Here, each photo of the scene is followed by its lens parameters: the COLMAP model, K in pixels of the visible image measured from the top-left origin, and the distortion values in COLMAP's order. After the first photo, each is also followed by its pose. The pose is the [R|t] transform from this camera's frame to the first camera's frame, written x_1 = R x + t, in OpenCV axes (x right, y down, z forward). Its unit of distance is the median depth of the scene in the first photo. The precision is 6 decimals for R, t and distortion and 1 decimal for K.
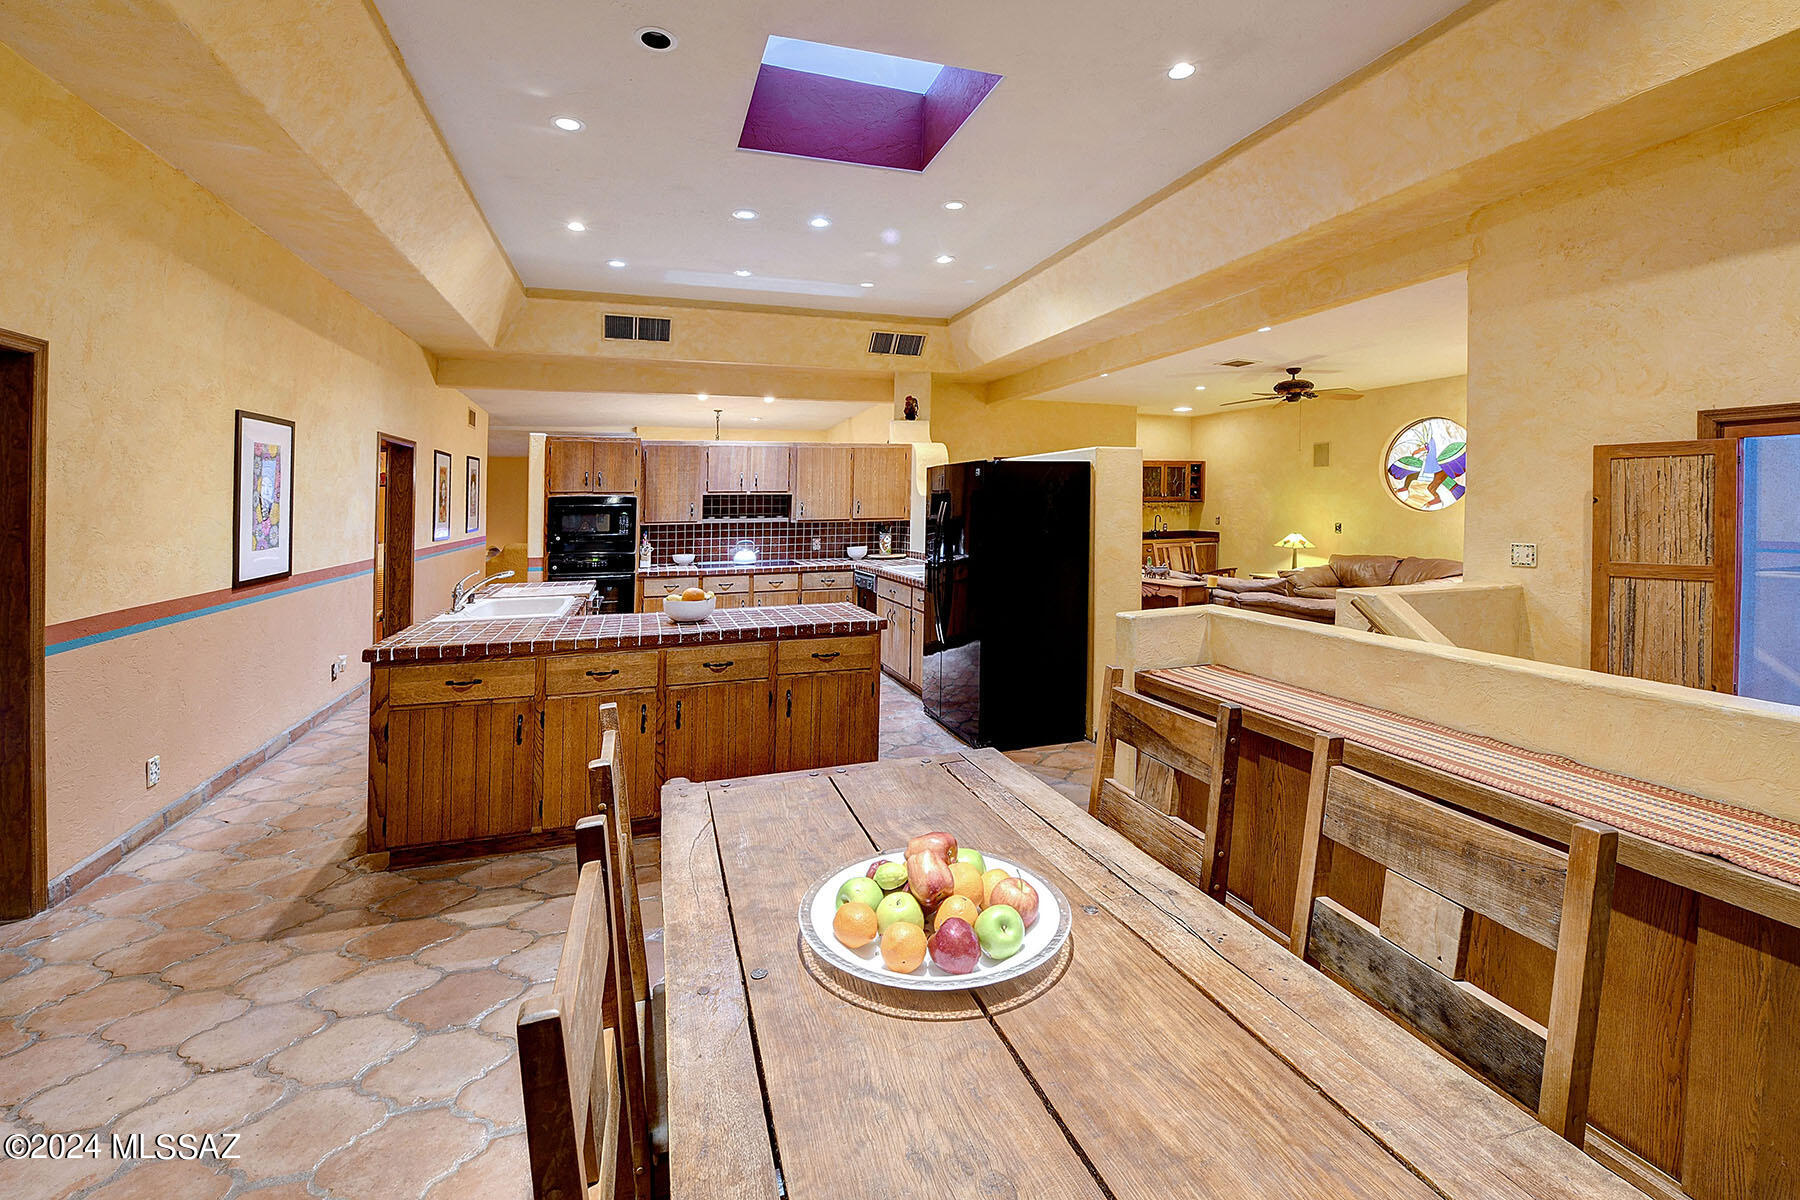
lens RADIAL K [[740.5, 0, 899.3], [0, 740.5, 596.5], [0, 0, 1]] dist [-0.018346, -0.000321]
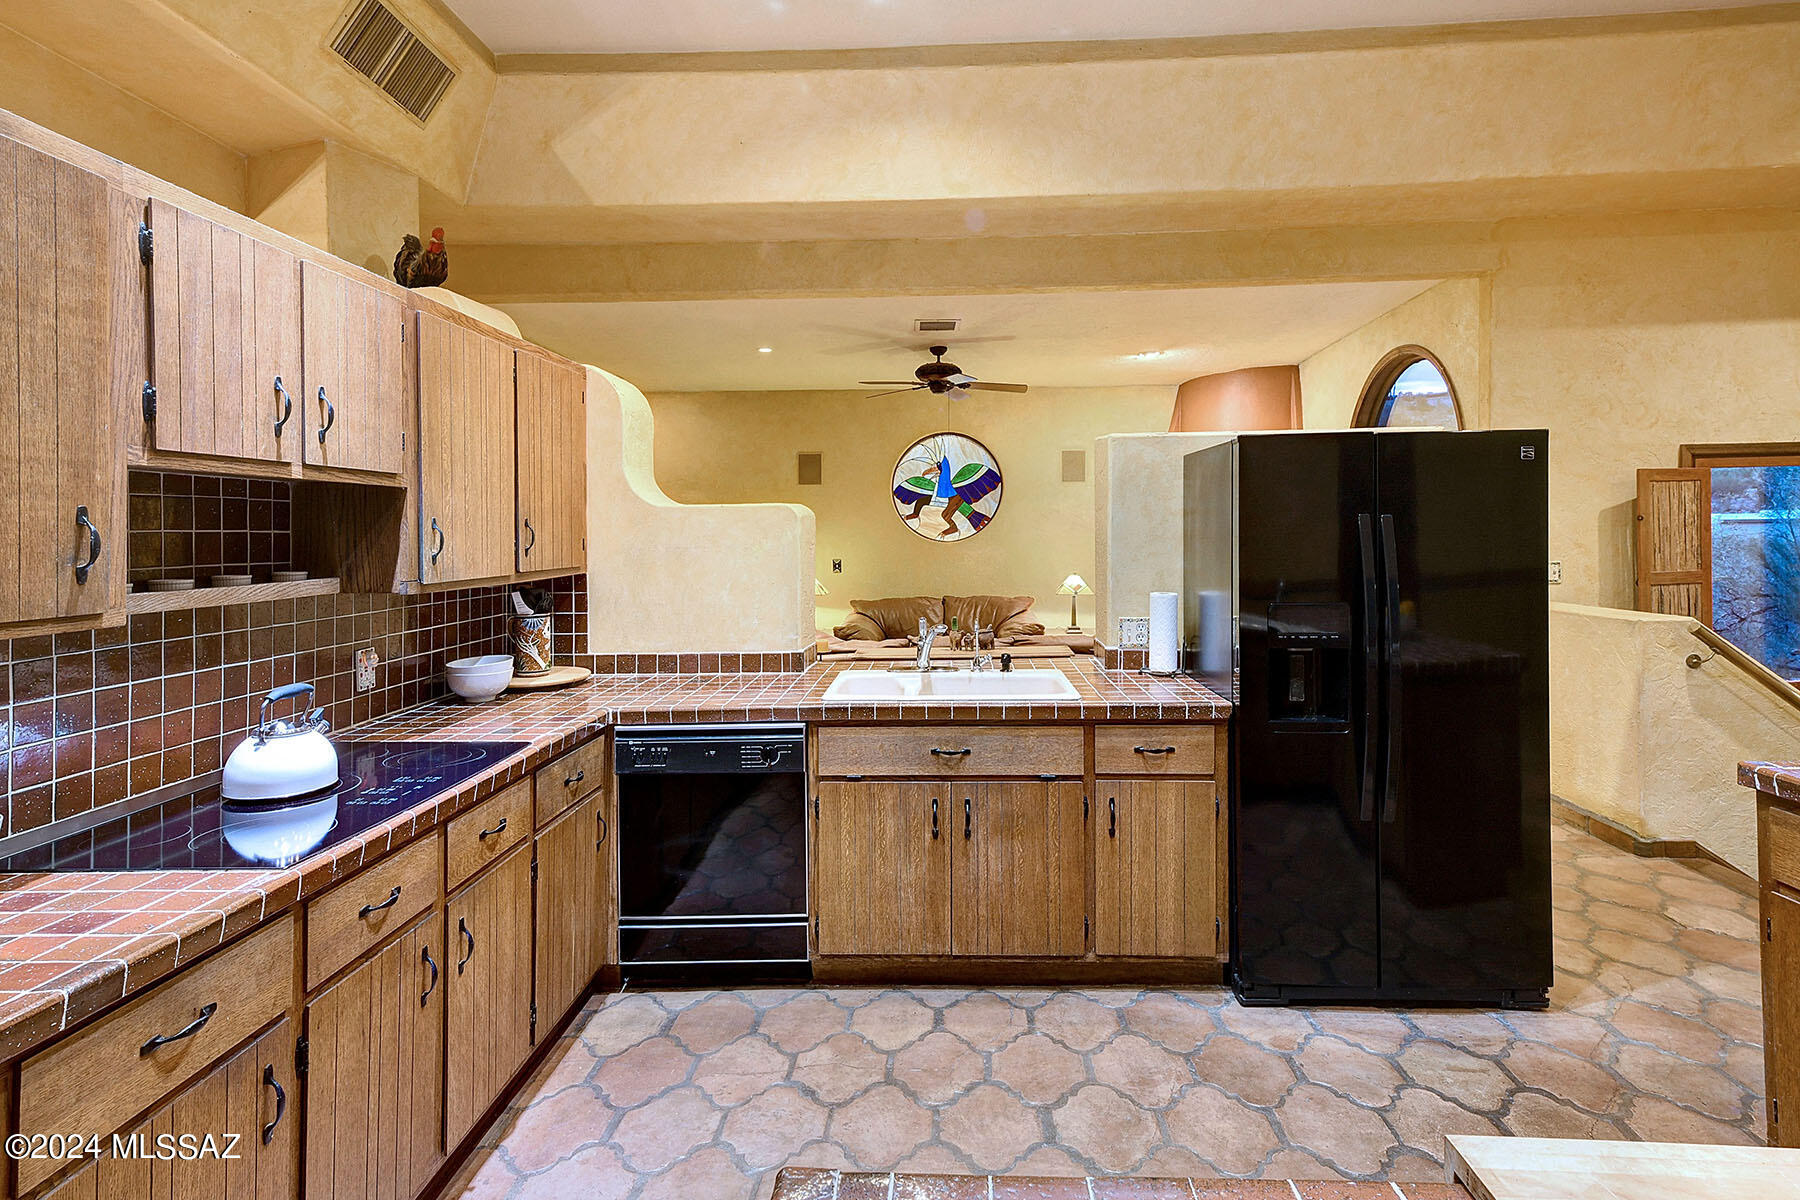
lens RADIAL K [[984.4, 0, 905.3], [0, 984.4, 611.6], [0, 0, 1]] dist [0.022787, 0.001095]
pose [[0.356421, -0.069826, 0.931713, -0.404949], [0.124594, 0.991849, 0.026671, -0.079967], [-0.925981, 0.106580, 0.362216, 0.702800]]
